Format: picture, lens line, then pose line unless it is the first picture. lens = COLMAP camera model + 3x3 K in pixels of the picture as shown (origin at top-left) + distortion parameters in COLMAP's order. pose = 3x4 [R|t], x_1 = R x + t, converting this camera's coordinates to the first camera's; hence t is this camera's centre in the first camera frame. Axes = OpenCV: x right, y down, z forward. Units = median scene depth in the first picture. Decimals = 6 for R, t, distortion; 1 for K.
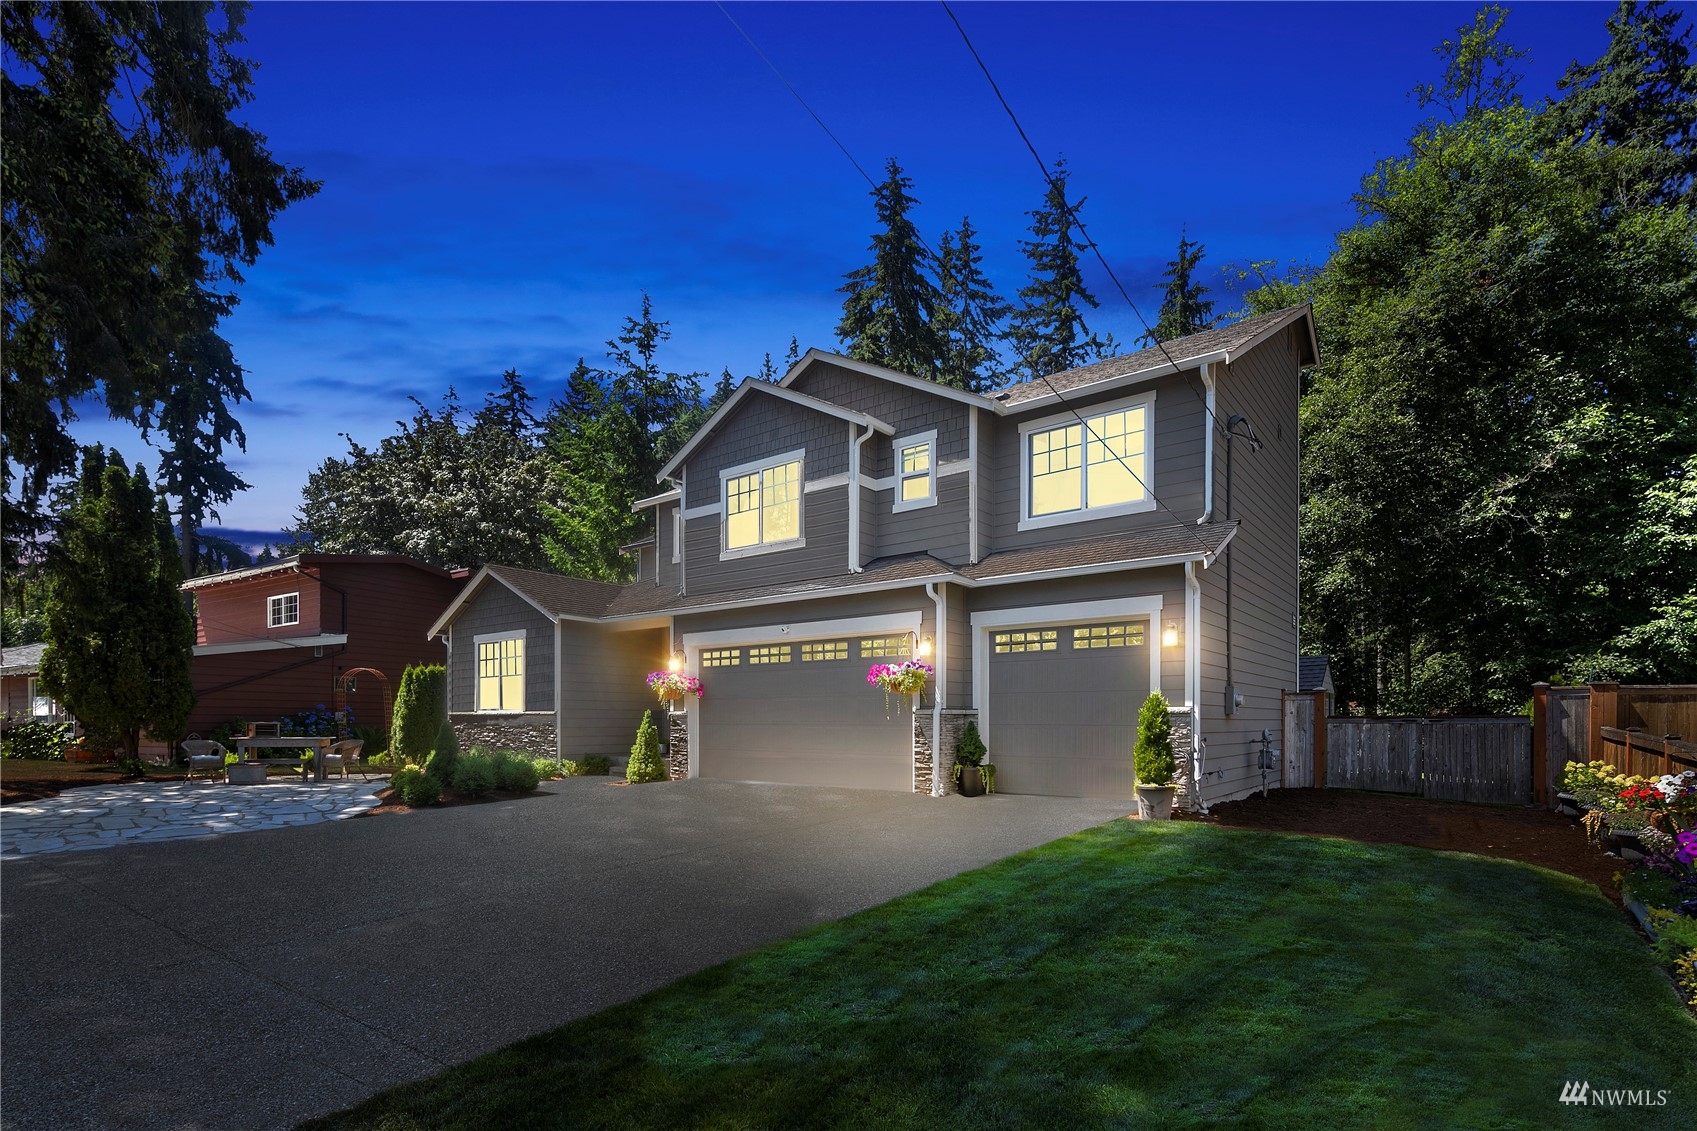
lens RADIAL K [[837.5, 0, 841.9], [0, 837.5, 720.5], [0, 0, 1]] dist [0.004166, 0.000277]
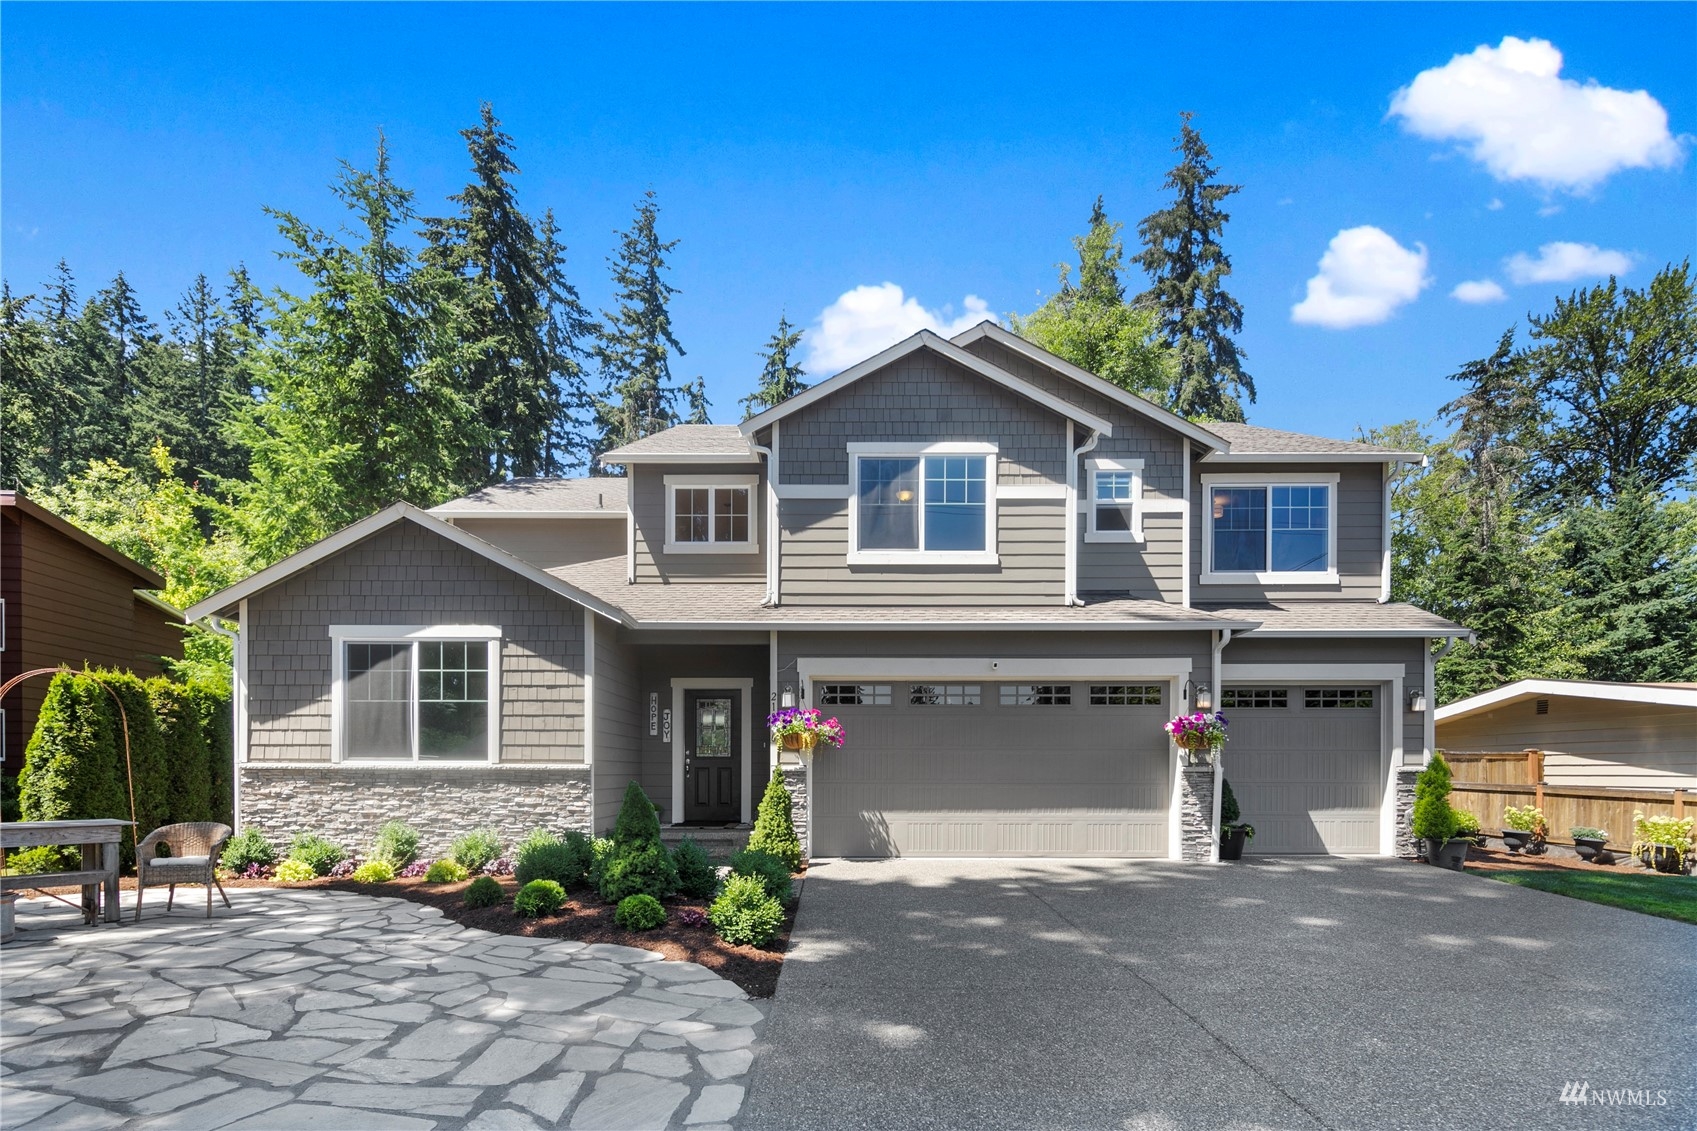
lens RADIAL K [[830.3, 0, 849.6], [0, 830.3, 771.1], [0, 0, 1]] dist [0.001177, -0.000300]
pose [[0.781382, 0.000561, 0.624053, -0.582695], [-0.001154, 0.999999, 0.000547, -0.006524], [-0.624052, -0.001147, 0.781382, 0.409967]]
